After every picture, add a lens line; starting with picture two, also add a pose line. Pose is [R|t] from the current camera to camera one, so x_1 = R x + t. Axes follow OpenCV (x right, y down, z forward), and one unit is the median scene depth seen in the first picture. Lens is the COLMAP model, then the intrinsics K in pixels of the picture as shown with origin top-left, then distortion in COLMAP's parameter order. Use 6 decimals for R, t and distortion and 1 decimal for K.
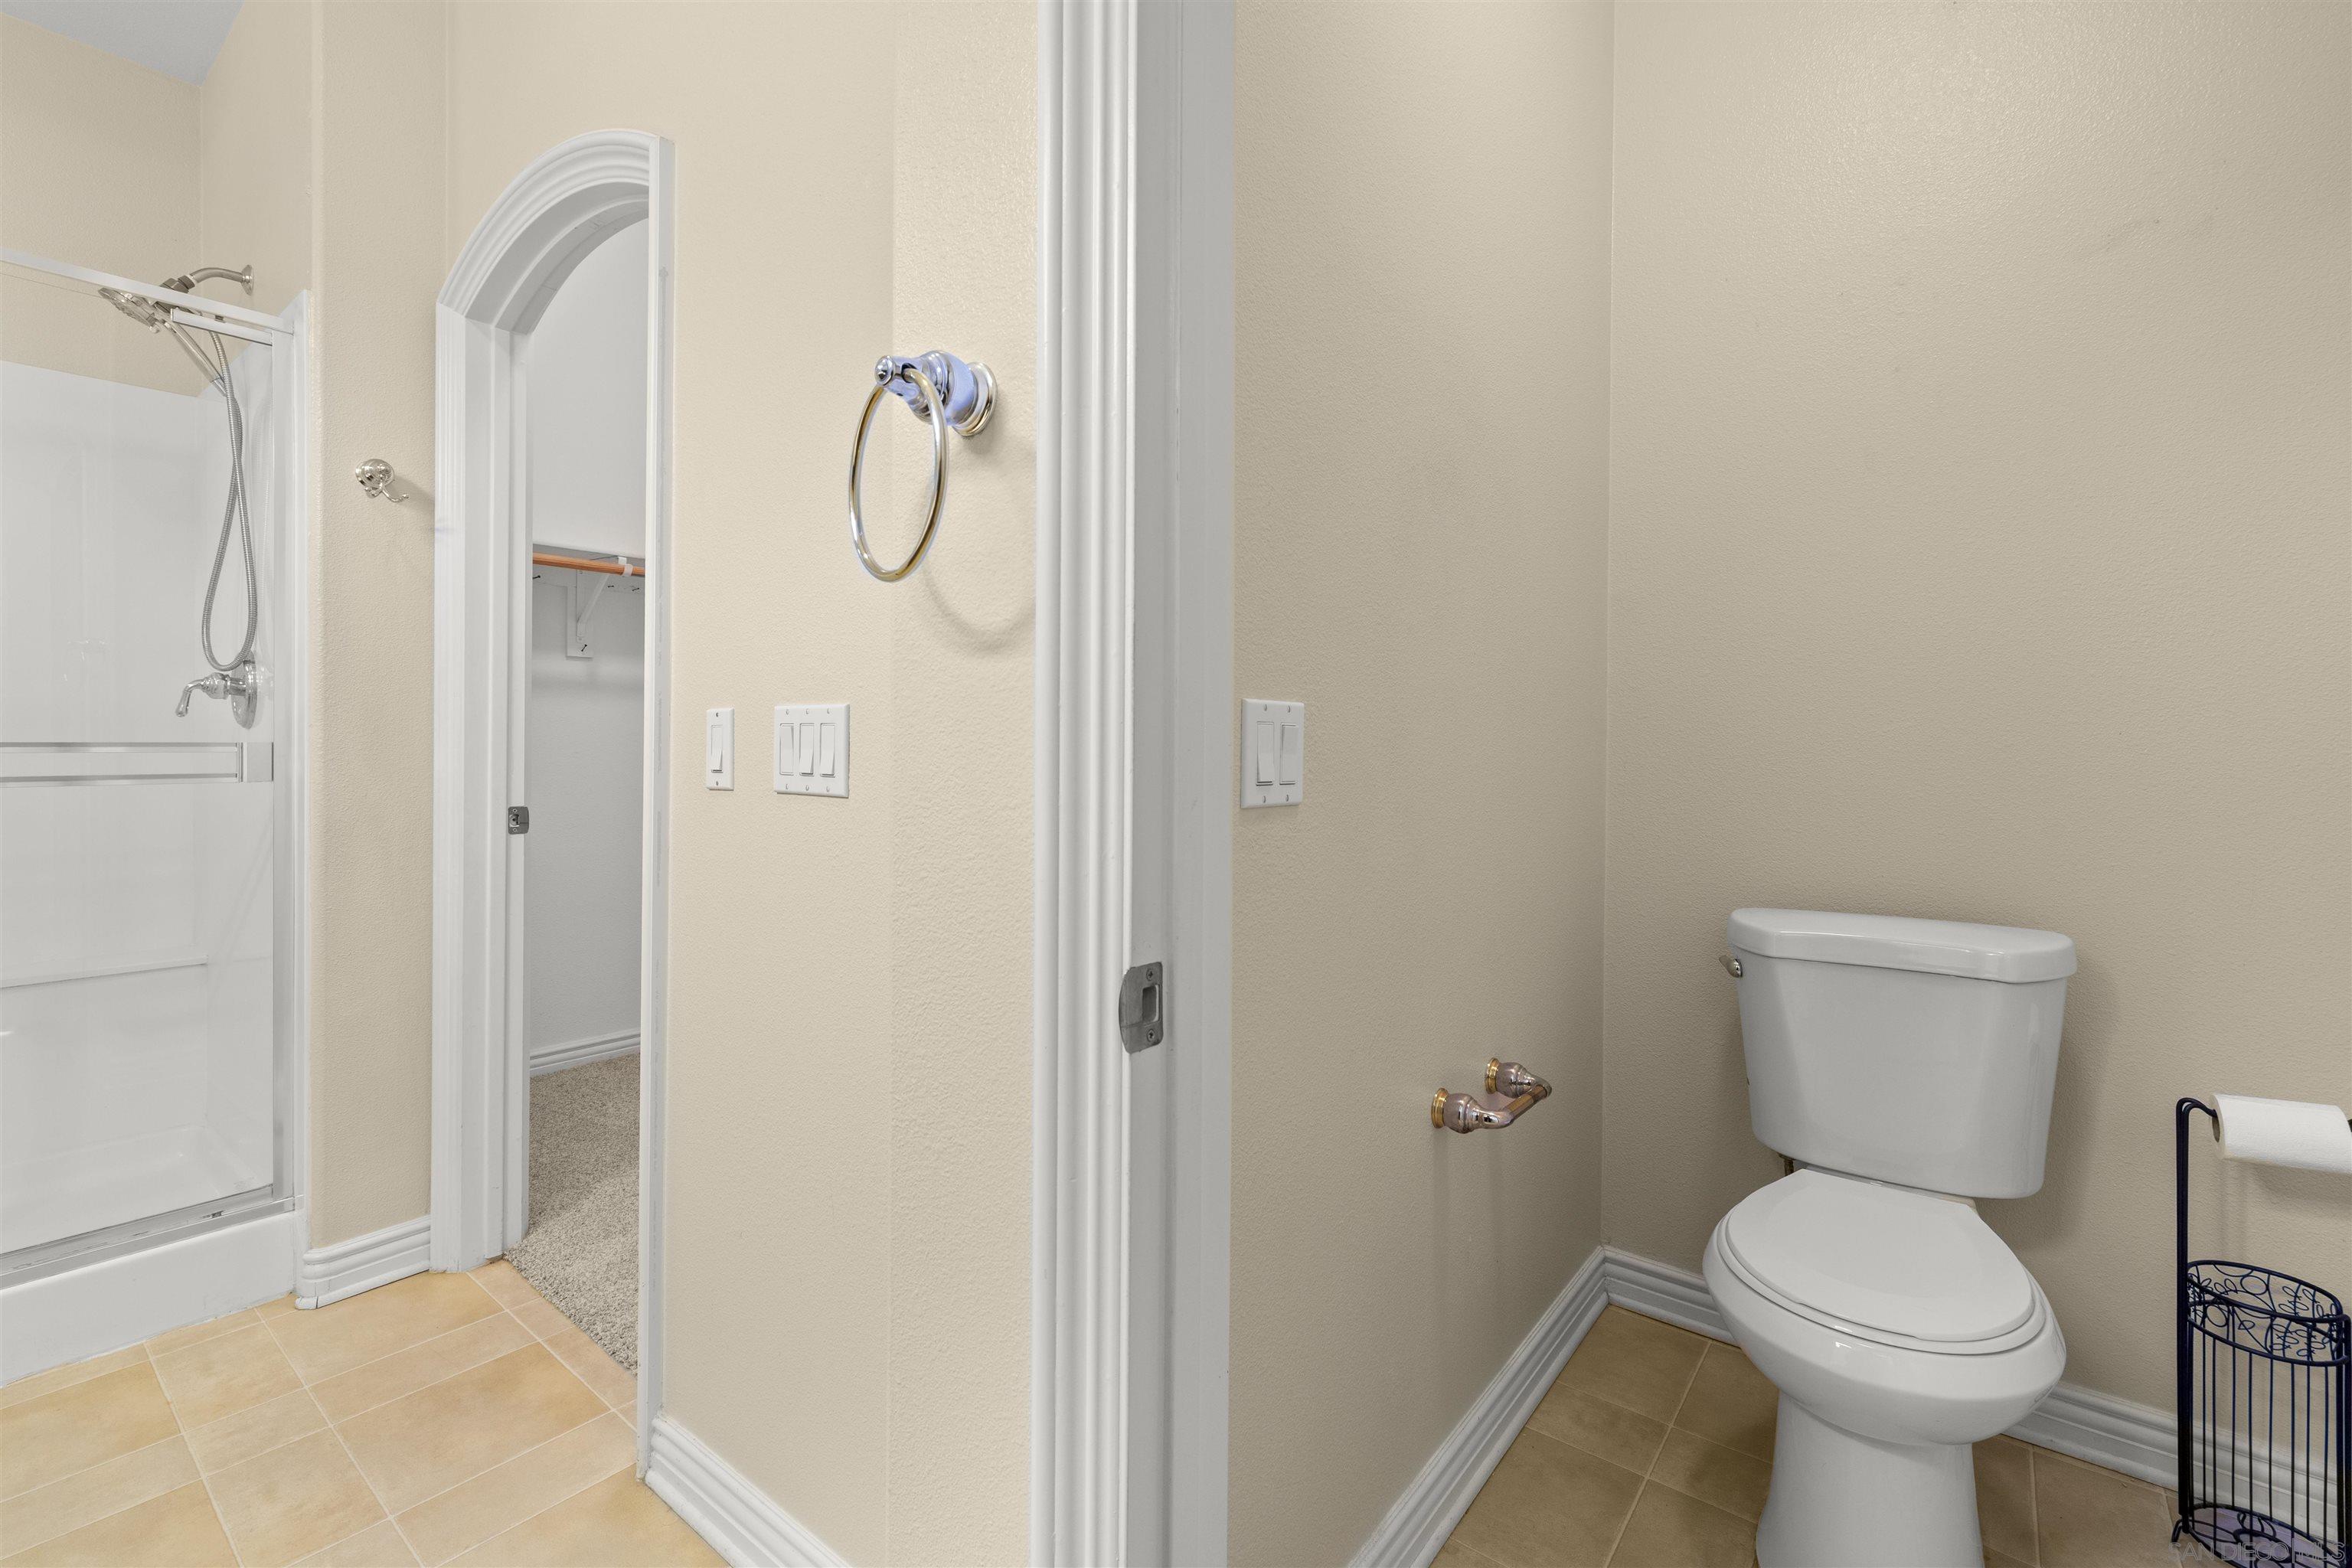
lens RADIAL K [[1023.7, 0, 1188.3], [0, 1023.7, 748.6], [0, 0, 1]] dist [-0.013450, 0.000075]
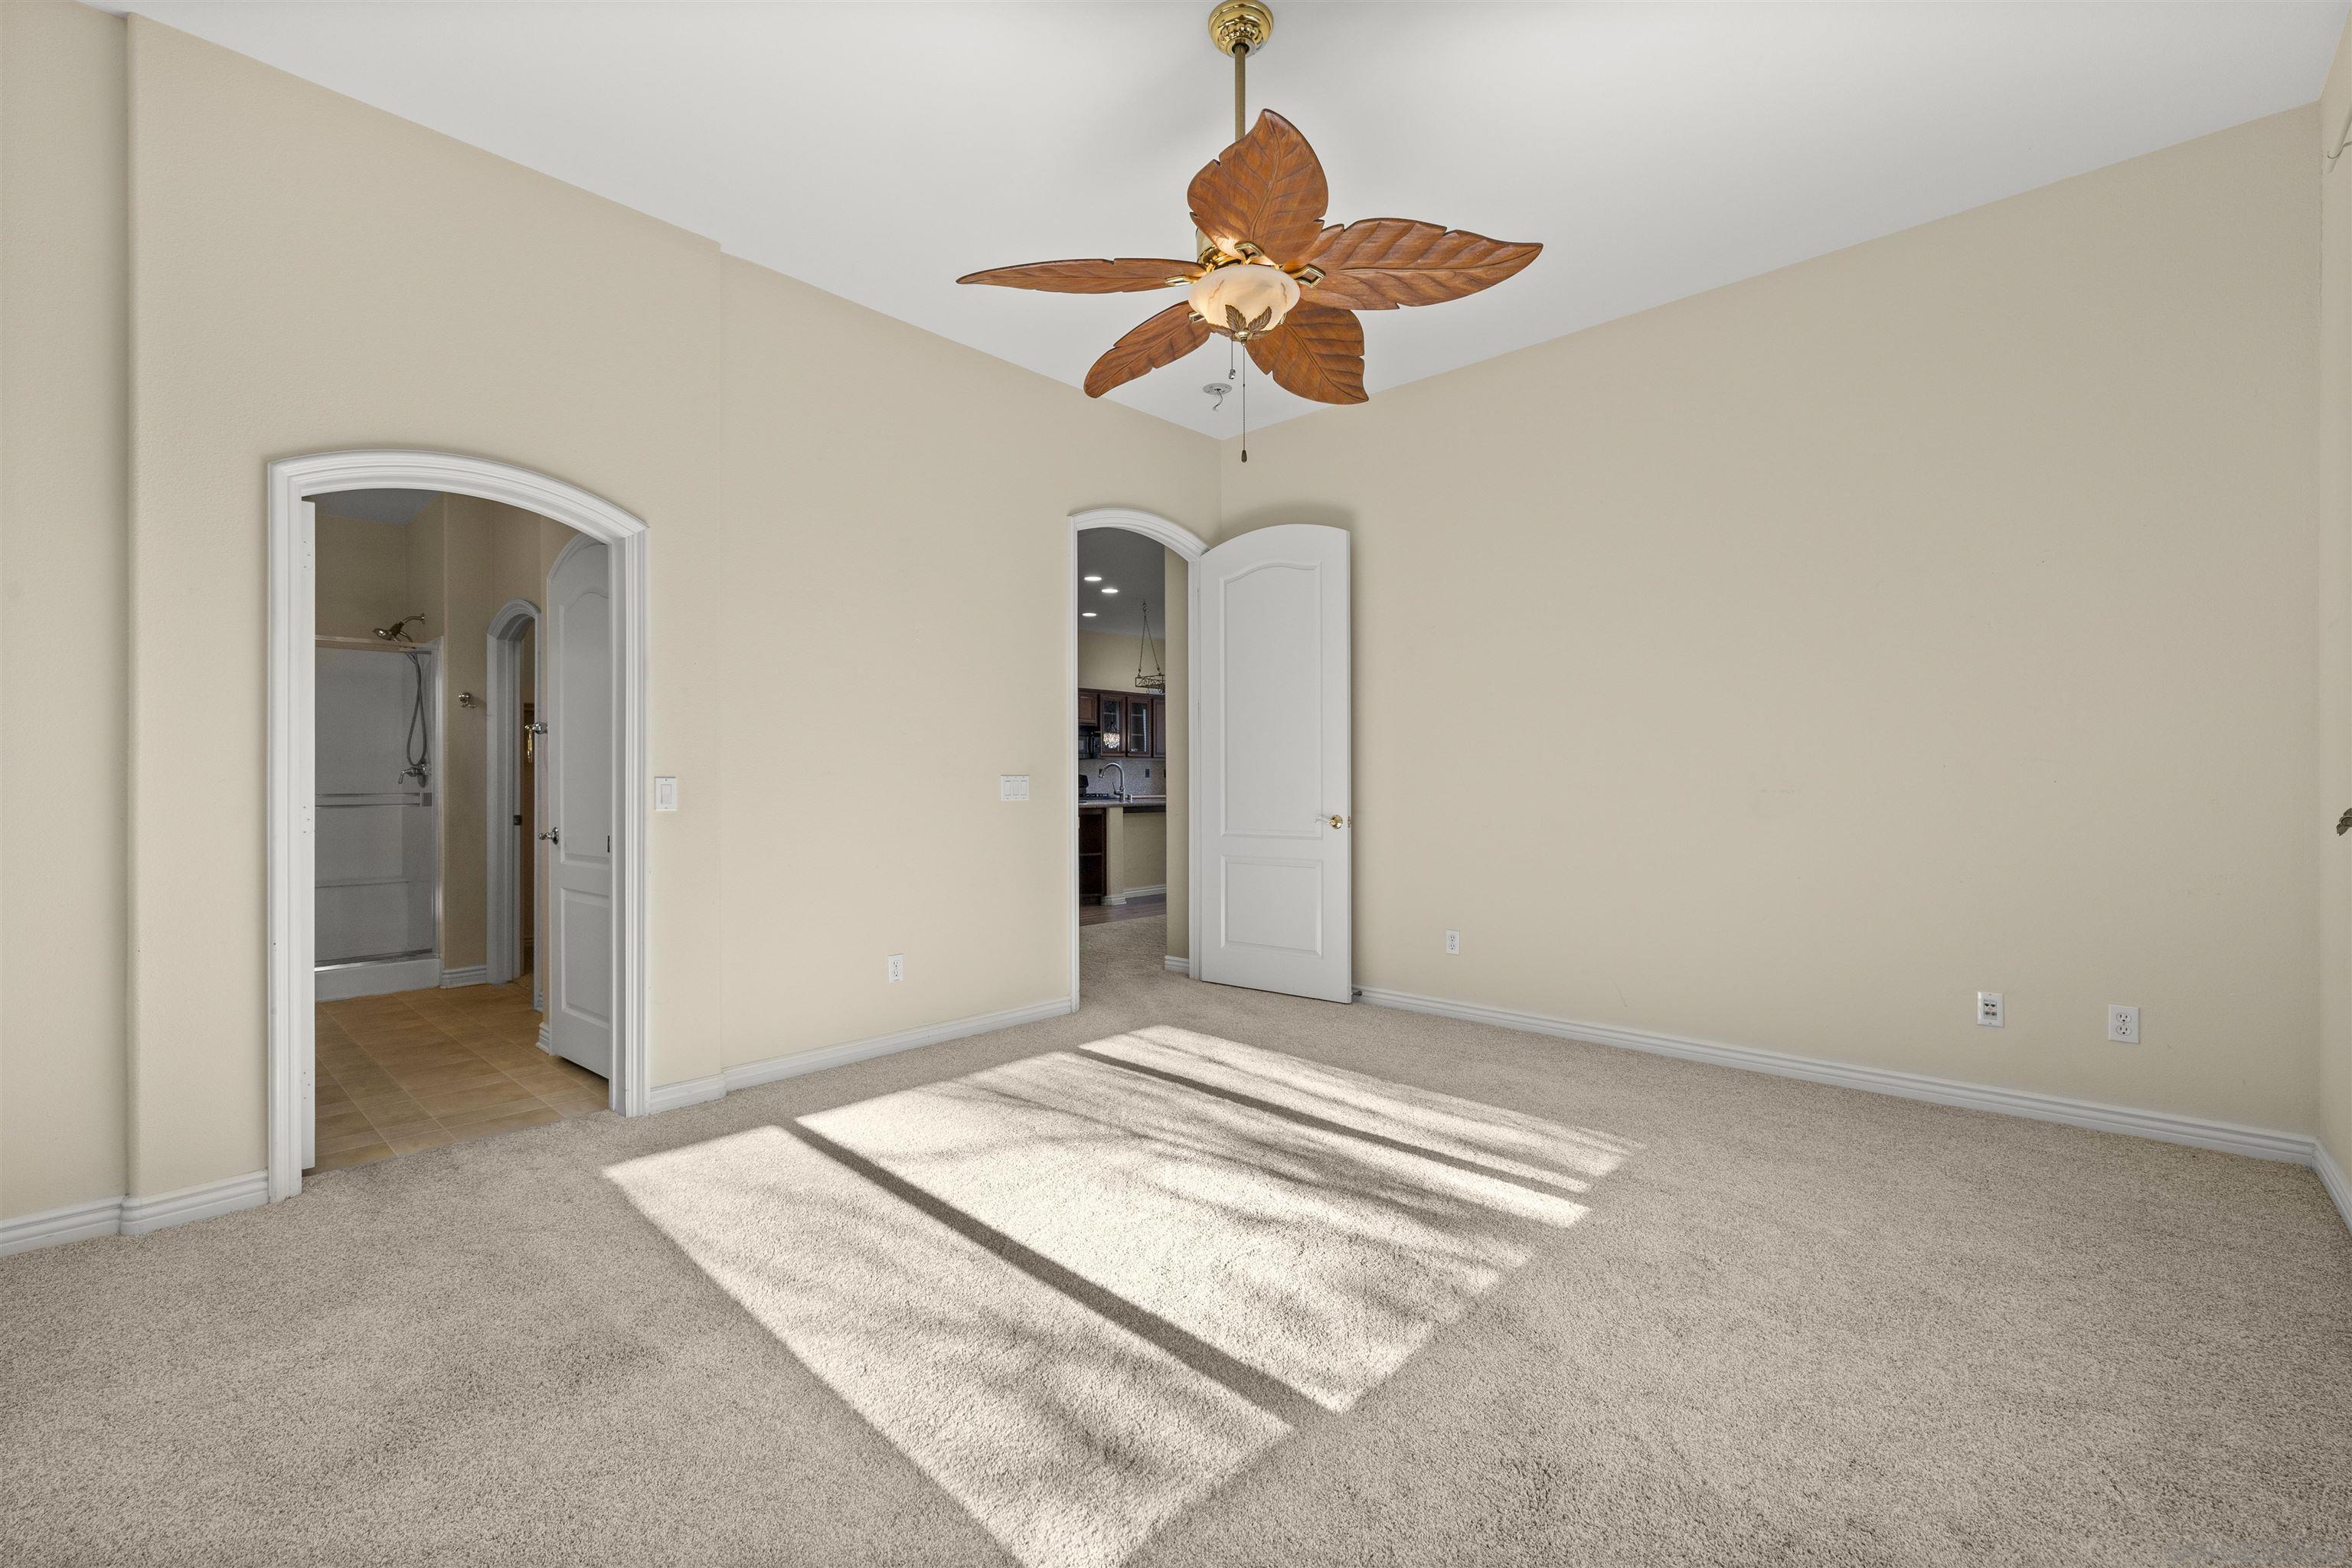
lens RADIAL K [[1013.5, 0, 1176.5], [0, 1013.5, 774.5], [0, 0, 1]] dist [0.001526, 0.000067]
pose [[0.994714, -0.012463, -0.101928, 1.348871], [0.010748, 0.999792, -0.017357, 0.012784], [0.102123, 0.016170, 0.994640, -1.490878]]
